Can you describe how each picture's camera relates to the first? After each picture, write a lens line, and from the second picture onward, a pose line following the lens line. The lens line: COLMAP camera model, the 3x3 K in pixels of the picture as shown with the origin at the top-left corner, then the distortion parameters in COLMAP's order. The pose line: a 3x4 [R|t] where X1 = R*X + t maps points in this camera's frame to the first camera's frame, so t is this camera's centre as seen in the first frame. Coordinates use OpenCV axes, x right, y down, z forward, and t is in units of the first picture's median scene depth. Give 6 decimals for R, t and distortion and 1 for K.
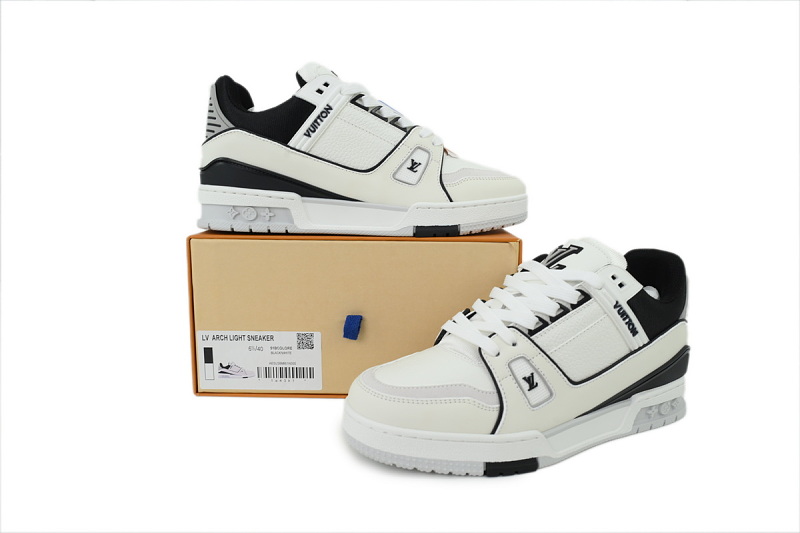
lens RADIAL K [[603.5, 0, 400.0], [0, 603.5, 266.5], [0, 0, 1]] dist [-0.002902, -0.000035]
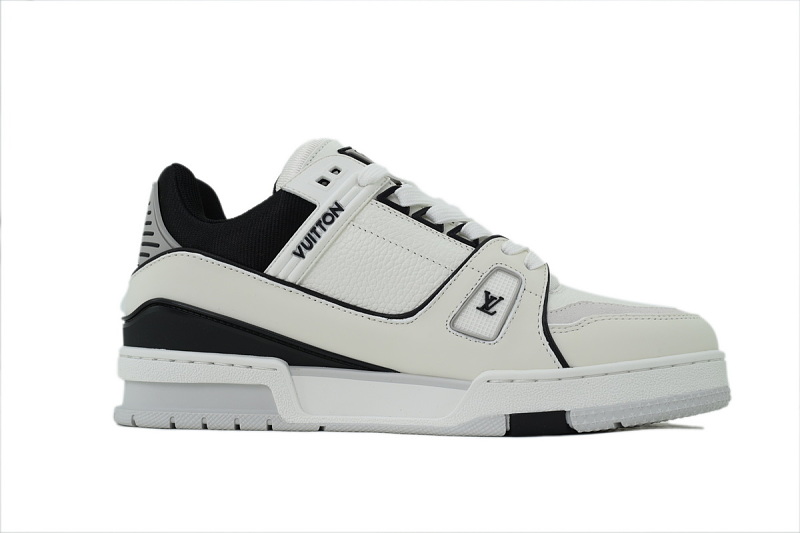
lens RADIAL K [[674.5, 0, 400.0], [0, 674.5, 266.5], [0, 0, 1]] dist [0.064528, 0.000416]
pose [[0.990870, -0.020979, -0.133176, 0.023851], [-0.016649, 0.961216, -0.275293, -0.035469], [0.133786, 0.274997, 0.952091, 0.417457]]
